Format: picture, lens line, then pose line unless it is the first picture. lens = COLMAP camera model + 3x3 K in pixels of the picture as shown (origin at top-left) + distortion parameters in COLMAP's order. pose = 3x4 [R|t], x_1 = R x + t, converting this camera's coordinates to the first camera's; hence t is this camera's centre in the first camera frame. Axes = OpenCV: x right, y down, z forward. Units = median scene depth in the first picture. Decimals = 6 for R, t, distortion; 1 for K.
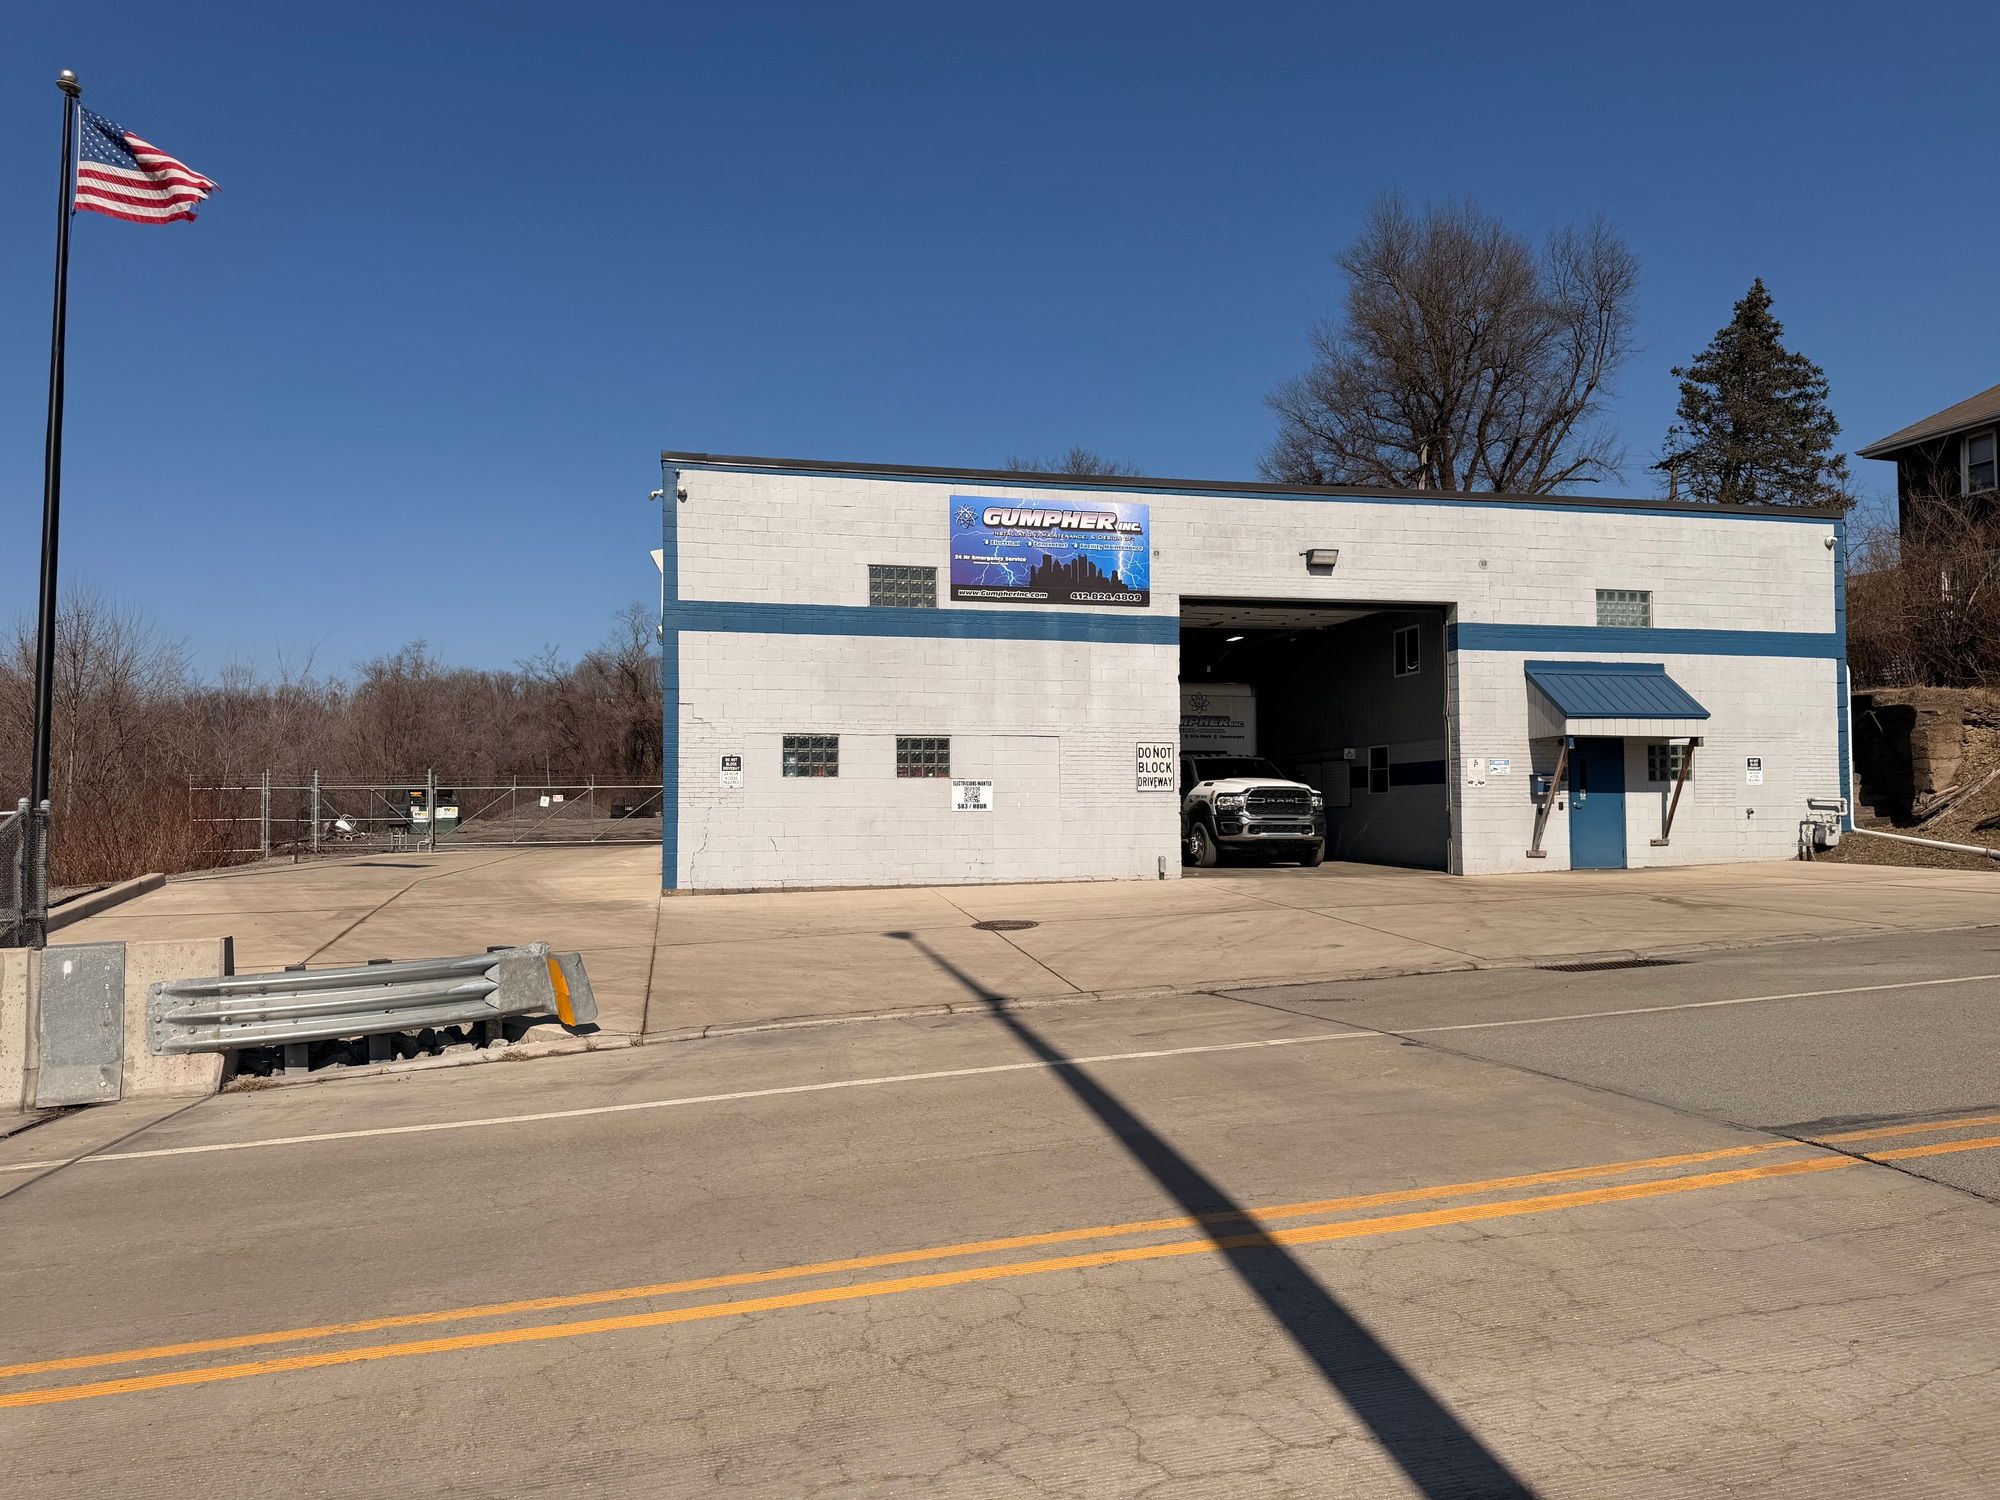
lens RADIAL K [[1403.6, 0, 1000.0], [0, 1403.6, 750.0], [0, 0, 1]] dist [0.069064, -0.001608]
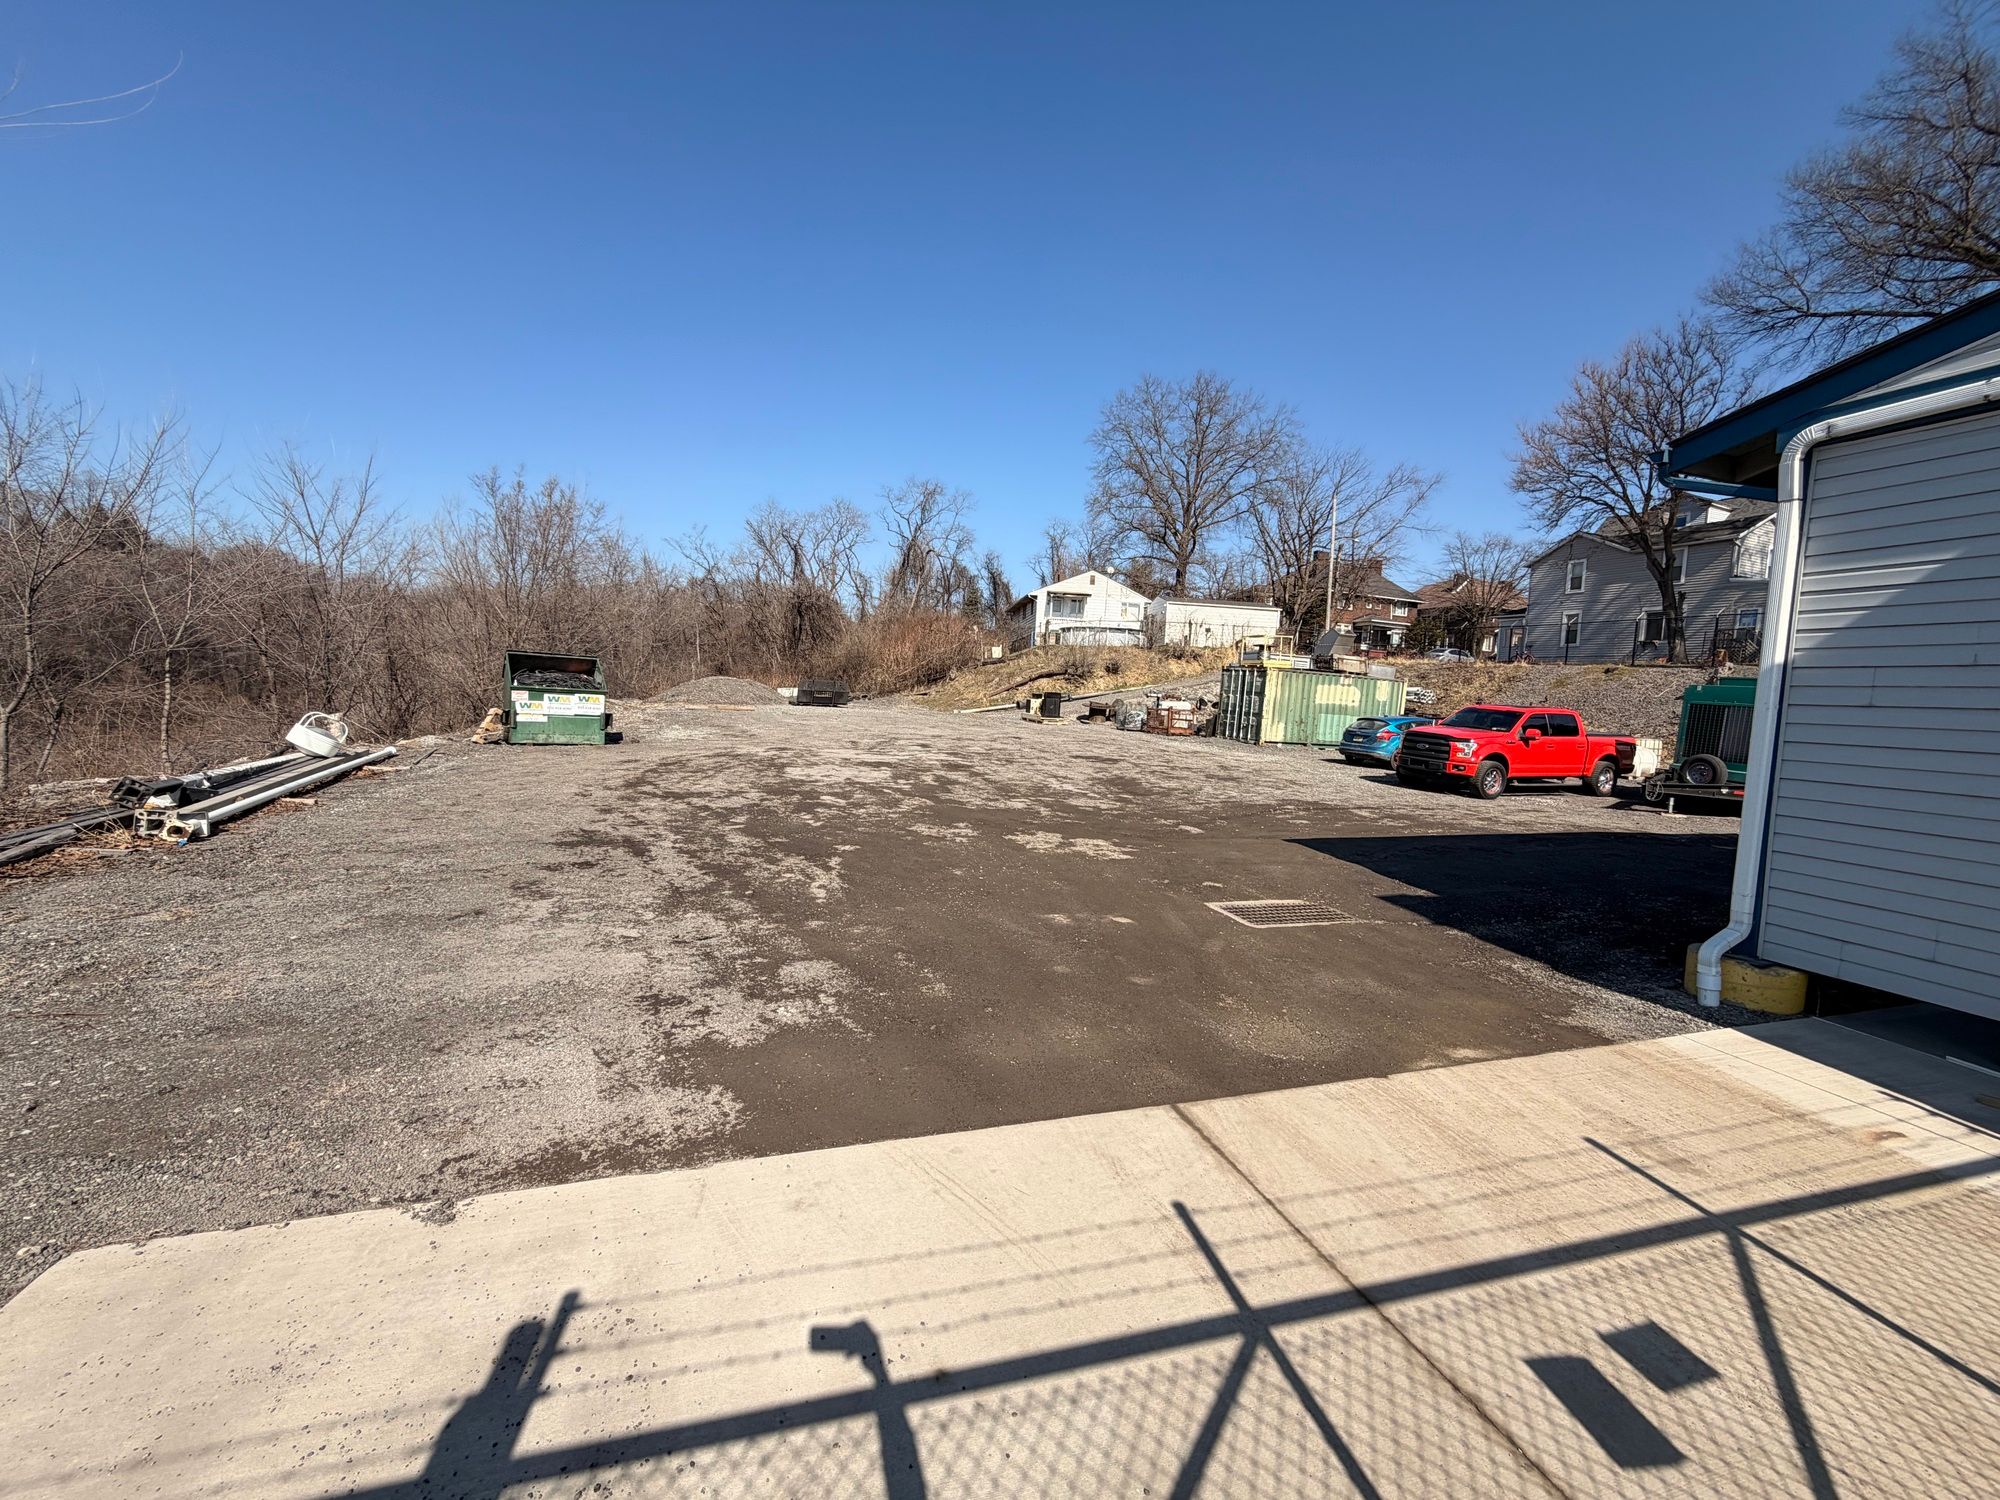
lens RADIAL K [[800.2, 0, 991.2], [0, 800.2, 750.5], [0, 0, 1]] dist [0.002187, -0.000061]
pose [[0.995426, 0.050629, 0.081016, -0.419997], [-0.060088, 0.991083, 0.118928, 0.025947], [-0.074272, -0.123252, 0.989592, 1.109098]]
